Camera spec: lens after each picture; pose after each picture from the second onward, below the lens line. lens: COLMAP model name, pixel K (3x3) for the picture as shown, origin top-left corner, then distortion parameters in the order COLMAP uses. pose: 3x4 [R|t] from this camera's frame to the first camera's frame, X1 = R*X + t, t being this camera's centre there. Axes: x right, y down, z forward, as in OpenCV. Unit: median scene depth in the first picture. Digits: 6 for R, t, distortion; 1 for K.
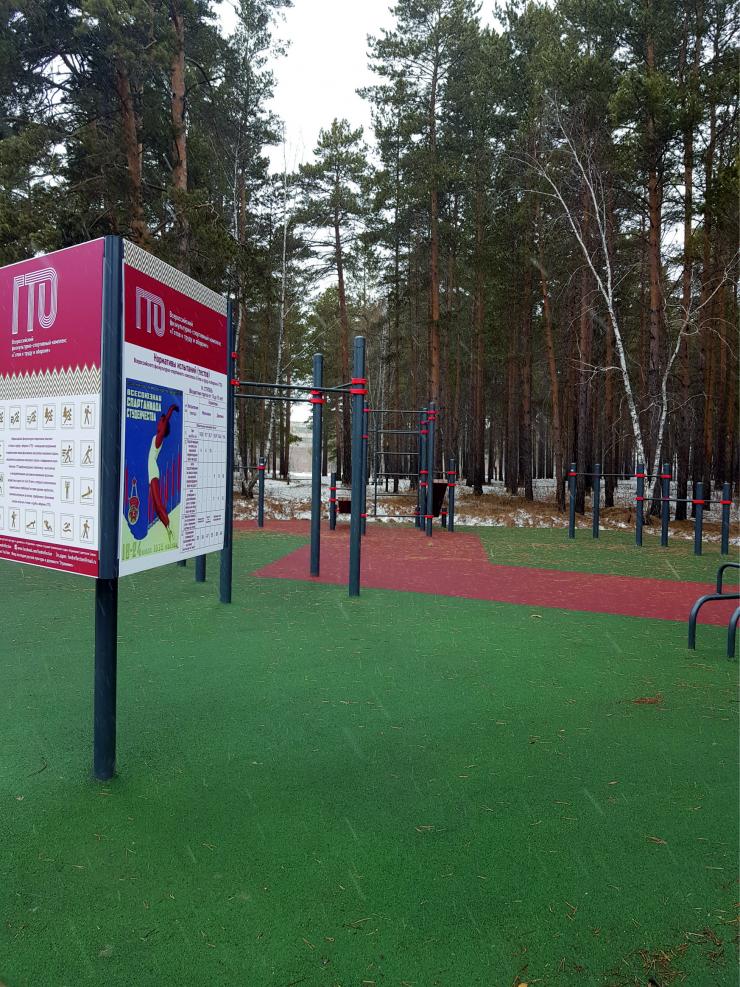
lens RADIAL K [[739.3, 0, 370.0], [0, 739.3, 491.8], [0, 0, 1]] dist [-0.001049, -0.000214]
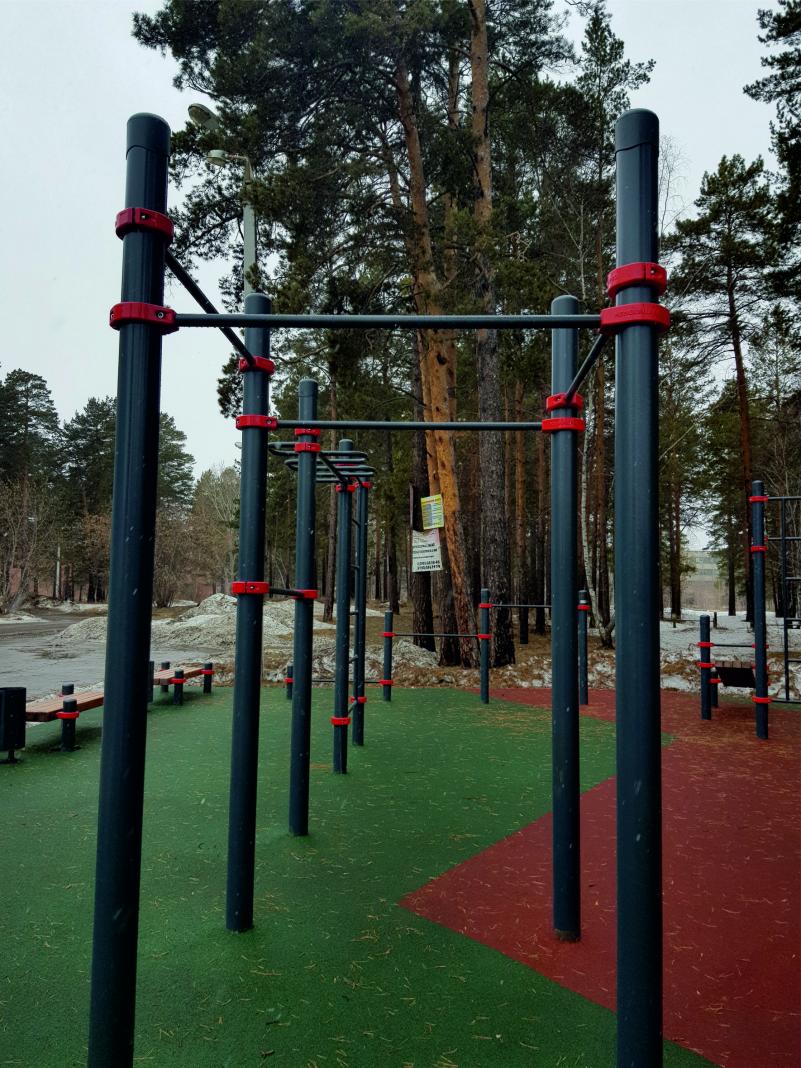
lens RADIAL K [[799.9, 0, 399.8], [0, 799.9, 535.0], [0, 0, 1]] dist [-0.001049, -0.000214]
pose [[0.894777, -0.033918, -0.445223, 0.009273], [-0.018542, 0.993428, -0.112946, -0.007136], [0.446128, 0.109317, 0.888268, 0.140965]]
